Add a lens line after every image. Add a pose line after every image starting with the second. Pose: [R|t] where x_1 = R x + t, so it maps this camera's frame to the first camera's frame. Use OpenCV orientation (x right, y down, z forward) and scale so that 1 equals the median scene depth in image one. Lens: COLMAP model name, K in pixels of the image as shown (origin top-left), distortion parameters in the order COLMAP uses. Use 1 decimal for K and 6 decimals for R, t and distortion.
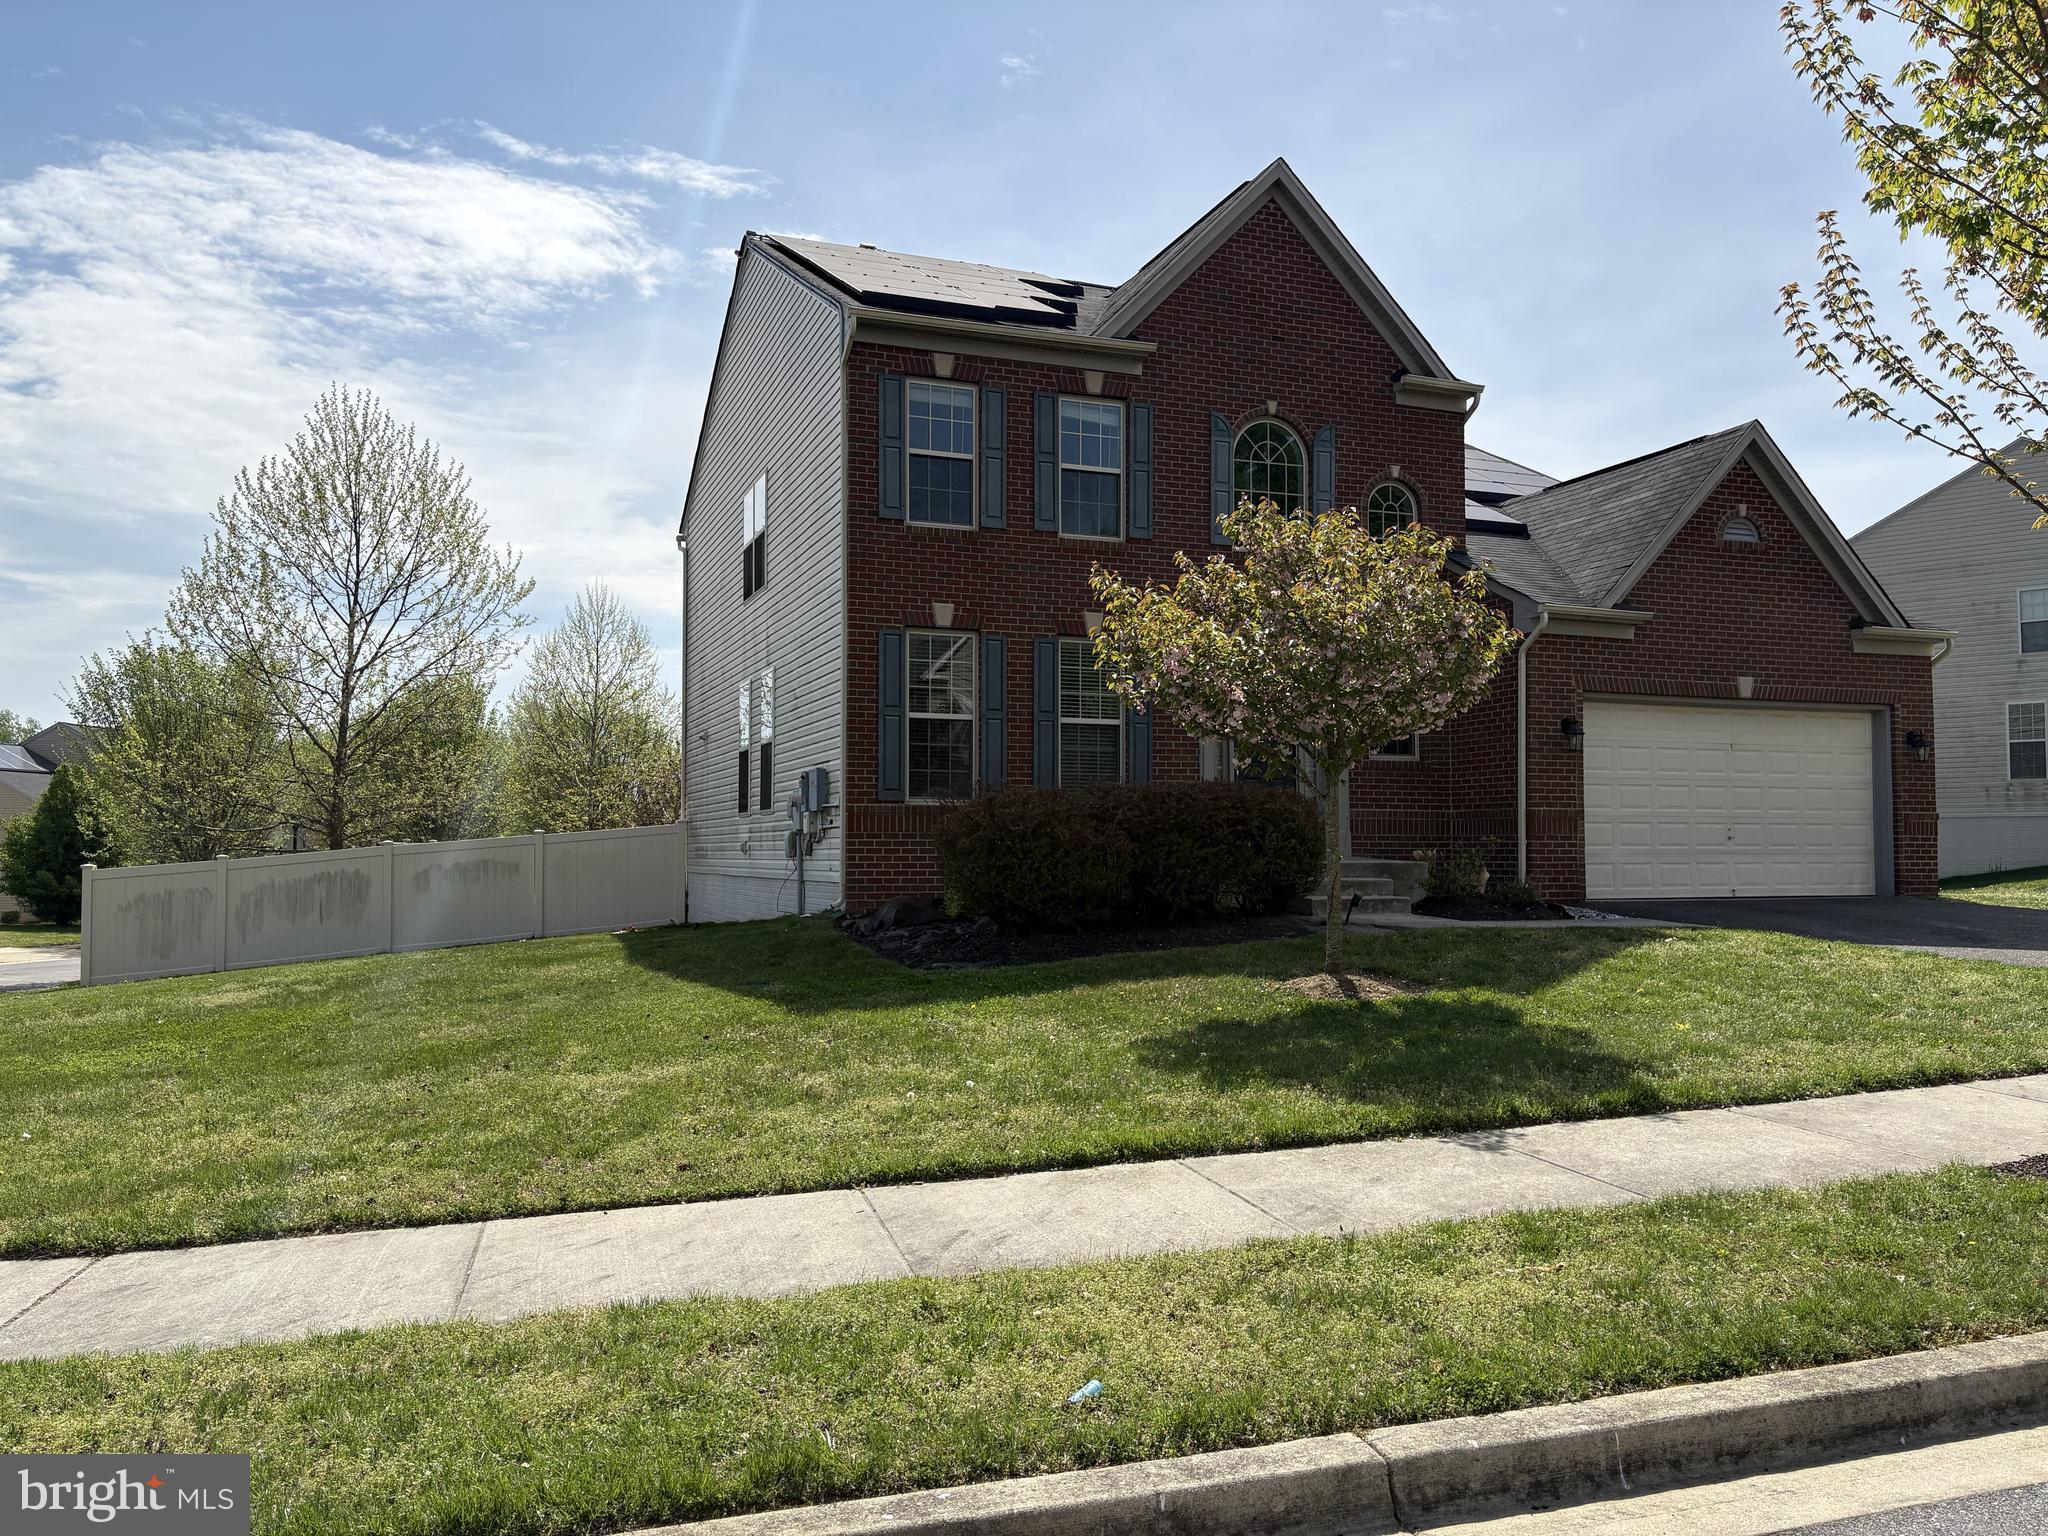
lens RADIAL K [[1535.4, 0, 1021.0], [0, 1535.4, 768.3], [0, 0, 1]] dist [0.005491, -0.001405]
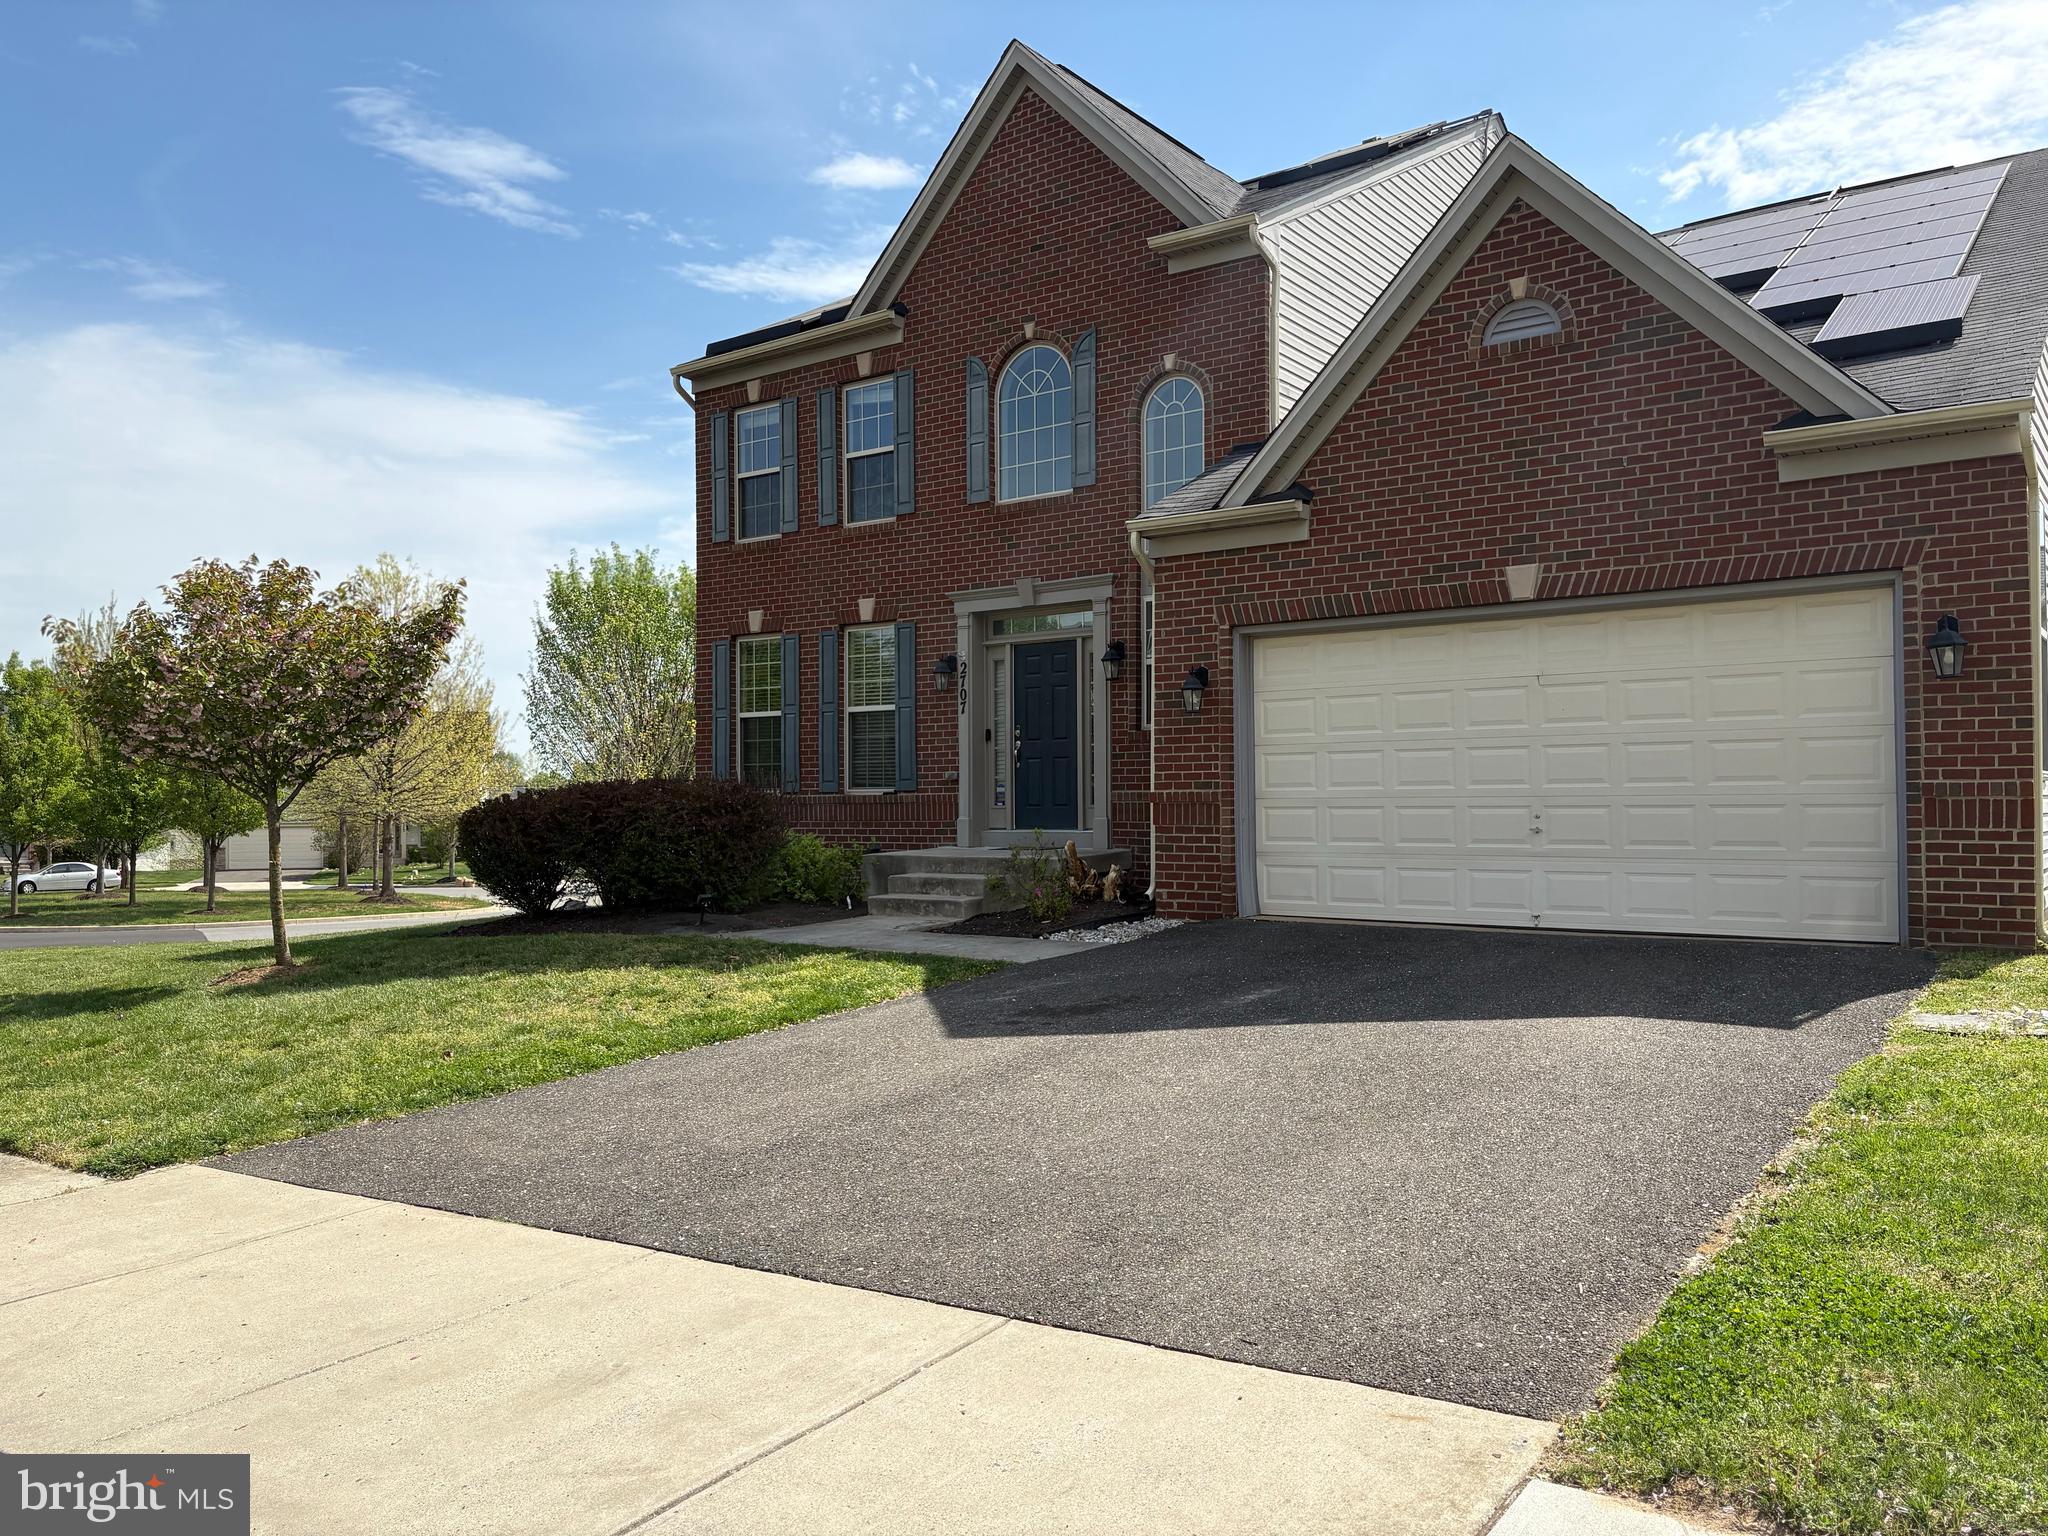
lens RADIAL K [[1535.4, 0, 1020.4], [0, 1535.4, 775.6], [0, 0, 1]] dist [0.005491, -0.001405]
pose [[0.539263, -0.016325, -0.841979, 0.902542], [0.053584, 0.998451, 0.014959, 0.003652], [0.840431, -0.053183, 0.539302, 0.520297]]
